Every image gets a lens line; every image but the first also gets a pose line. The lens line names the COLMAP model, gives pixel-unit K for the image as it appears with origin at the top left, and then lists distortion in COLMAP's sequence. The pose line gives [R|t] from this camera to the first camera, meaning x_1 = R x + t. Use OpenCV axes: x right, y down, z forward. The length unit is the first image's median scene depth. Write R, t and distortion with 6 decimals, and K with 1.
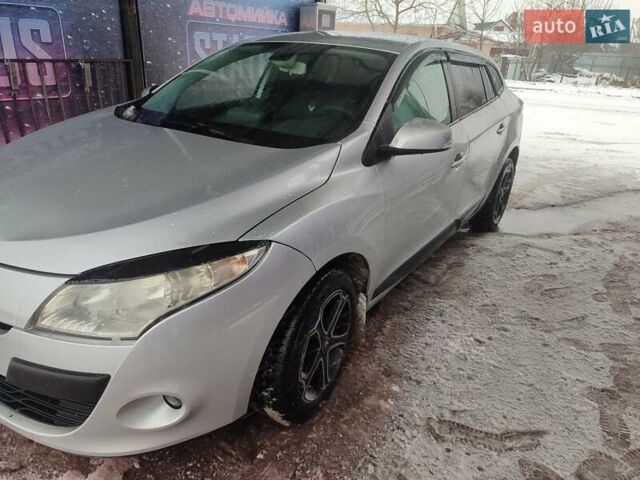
lens RADIAL K [[460.5, 0, 320.0], [0, 460.5, 240.0], [0, 0, 1]] dist [0.033277, -0.028817]
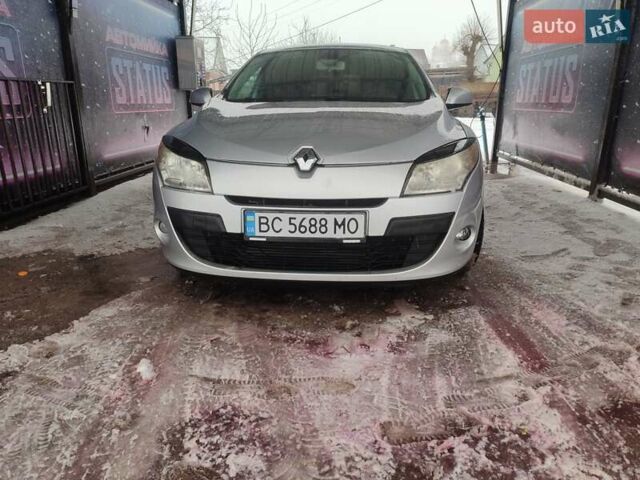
lens RADIAL K [[460.5, 0, 320.0], [0, 460.5, 240.0], [0, 0, 1]] dist [0.033277, -0.028817]
pose [[0.870510, -0.182205, 0.457180, -0.765857], [0.223136, 0.974098, -0.036652, 0.158300], [-0.438660, 0.133919, 0.888619, -0.114389]]
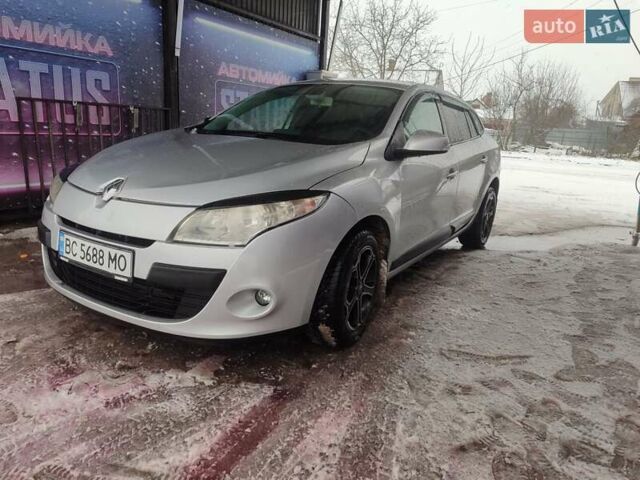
lens RADIAL K [[460.5, 0, 320.0], [0, 460.5, 240.0], [0, 0, 1]] dist [0.033277, -0.028817]
pose [[0.999565, 0.006694, 0.028720, -0.094487], [-0.002373, 0.988995, -0.147929, 0.190945], [-0.029394, 0.147796, 0.988581, -0.206469]]
